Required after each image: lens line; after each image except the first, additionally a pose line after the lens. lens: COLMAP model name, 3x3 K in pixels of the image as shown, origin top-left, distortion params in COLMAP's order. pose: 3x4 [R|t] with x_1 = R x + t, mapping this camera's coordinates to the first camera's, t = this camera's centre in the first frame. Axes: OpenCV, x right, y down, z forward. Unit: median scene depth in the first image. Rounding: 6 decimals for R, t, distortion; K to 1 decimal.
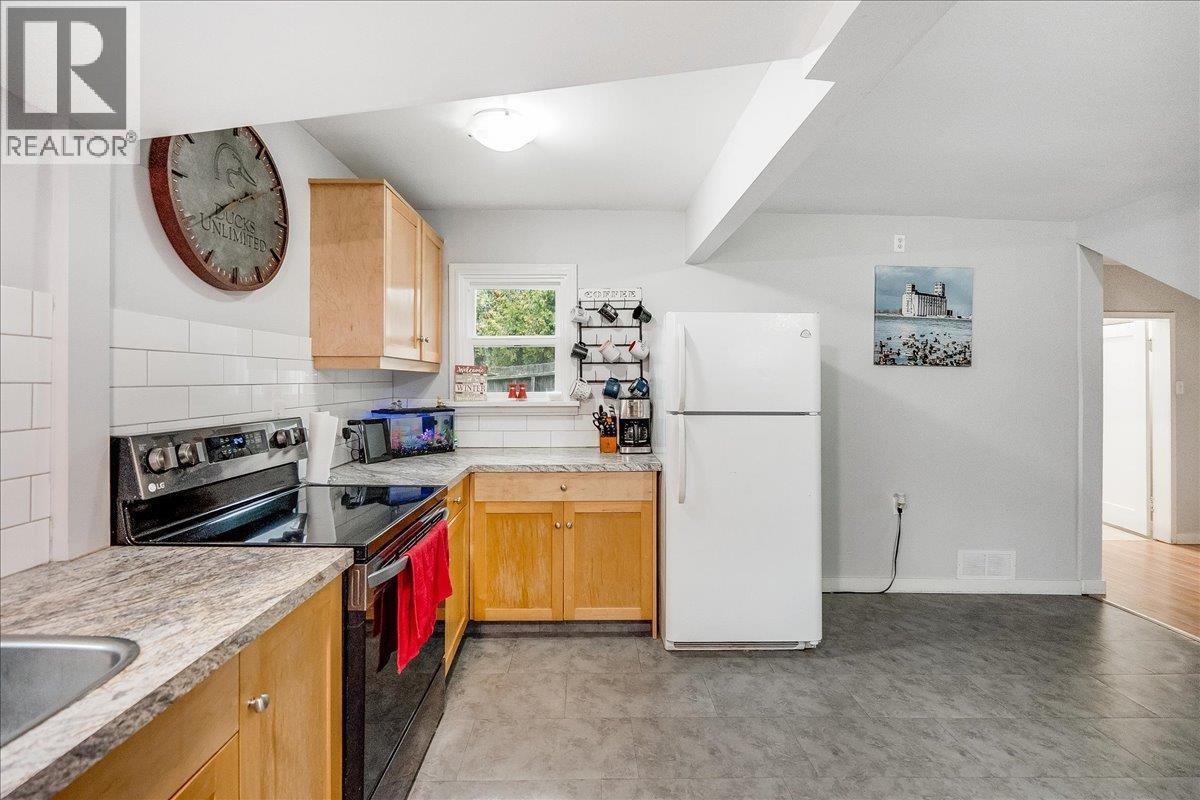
lens RADIAL K [[501.3, 0, 591.5], [0, 501.3, 379.6], [0, 0, 1]] dist [-0.005445, -0.000382]
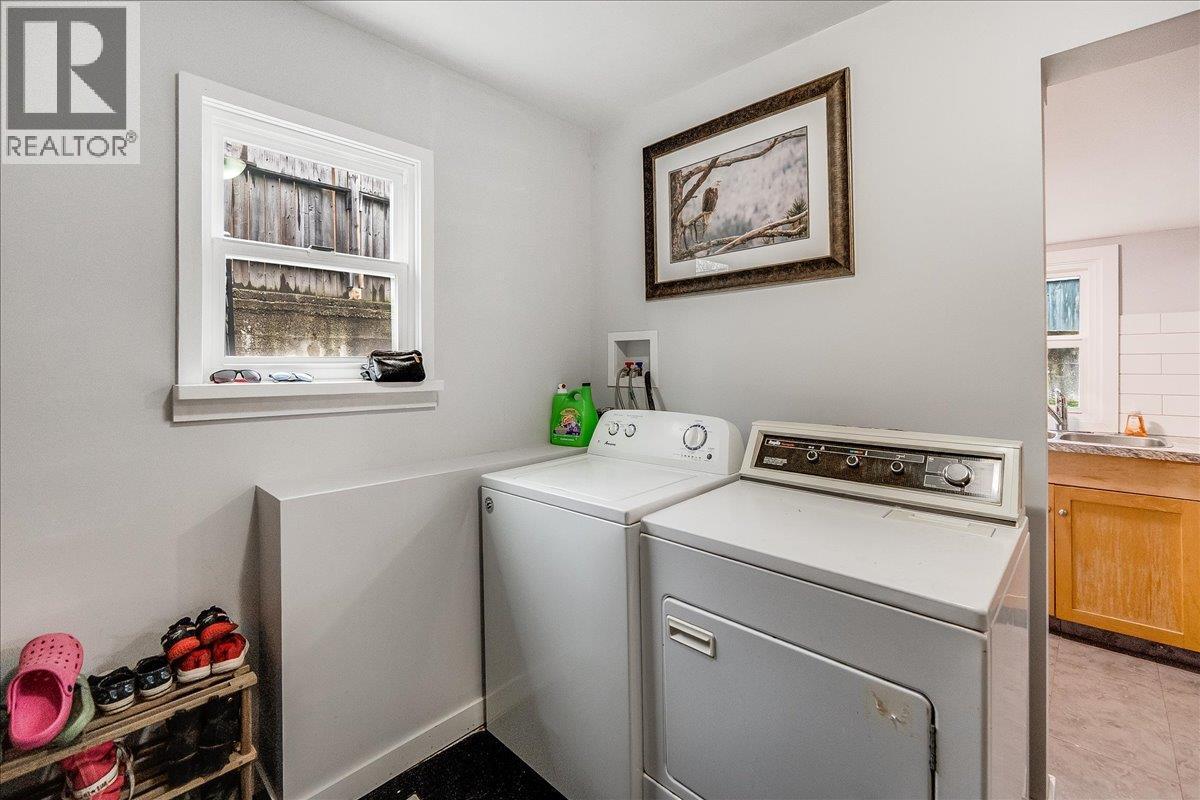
lens RADIAL K [[518.5, 0, 612.7], [0, 518.5, 358.1], [0, 0, 1]] dist [-0.021203, 0.003369]
pose [[-0.693164, -0.009166, -0.720722, 1.013255], [0.007113, 0.999783, -0.019557, 0.021929], [0.720745, -0.018682, -0.692948, 0.232750]]
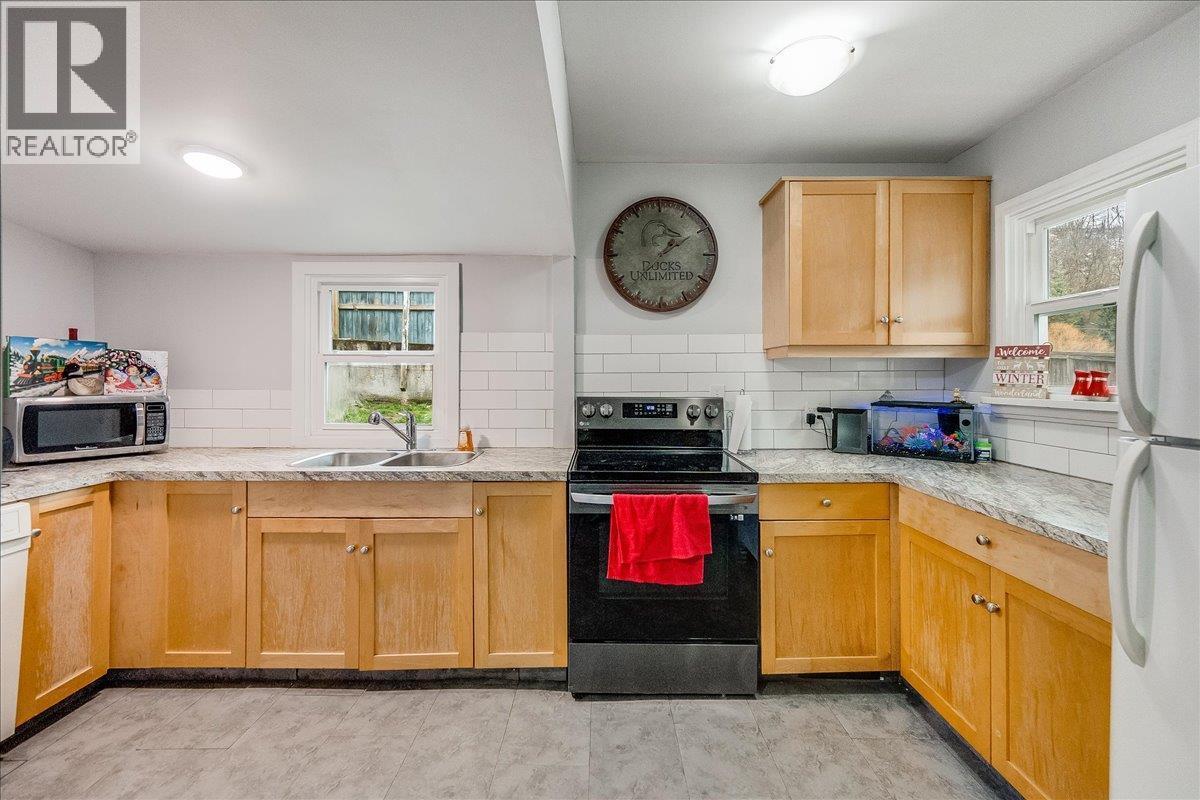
lens RADIAL K [[487.3, 0, 603.7], [0, 487.3, 378.8], [0, 0, 1]] dist [0.003492, 0.000597]
pose [[0.002498, 0.005301, -0.999983, 0.549098], [0.005098, 0.999973, 0.005314, 0.014750], [0.999984, -0.005111, 0.002471, 0.561564]]
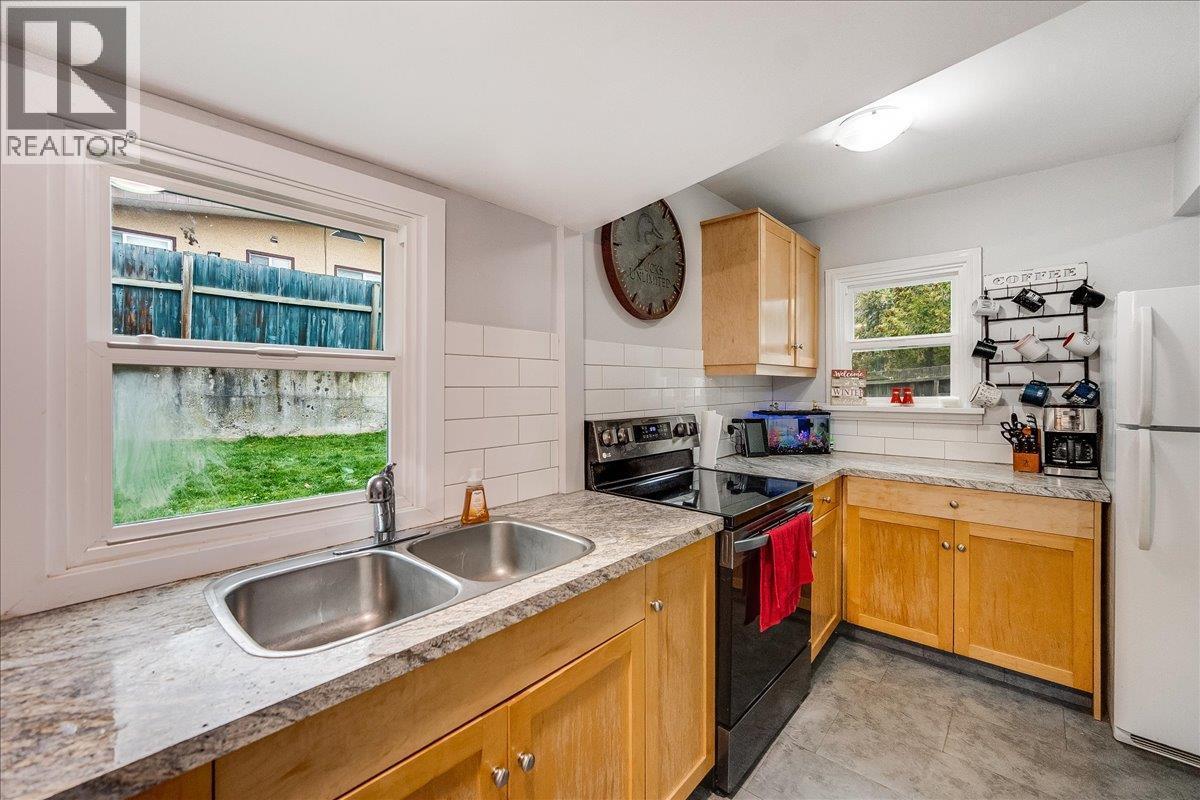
lens RADIAL K [[487.3, 0, 604.9], [0, 487.3, 396.3], [0, 0, 1]] dist [0.003492, 0.000597]
pose [[0.743048, 0.011429, -0.669140, 0.061548], [0.004736, 0.999739, 0.022335, 0.001281], [0.669221, -0.019765, 0.742801, -0.054795]]
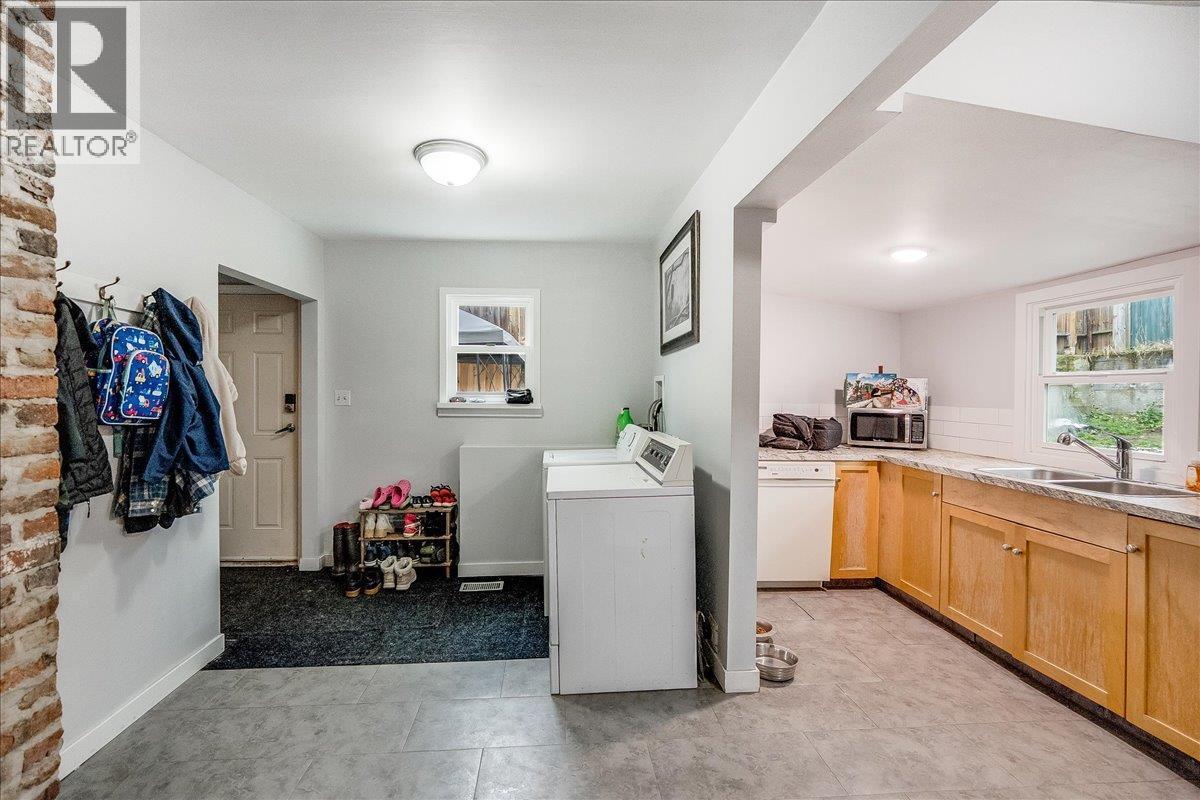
lens RADIAL K [[518.5, 0, 579.2], [0, 518.5, 395.2], [0, 0, 1]] dist [-0.021203, 0.003369]
pose [[-0.998771, -0.006948, -0.049075, 0.603361], [-0.006838, 0.999974, -0.002407, 0.017149], [0.049090, -0.002069, -0.998792, 1.060456]]
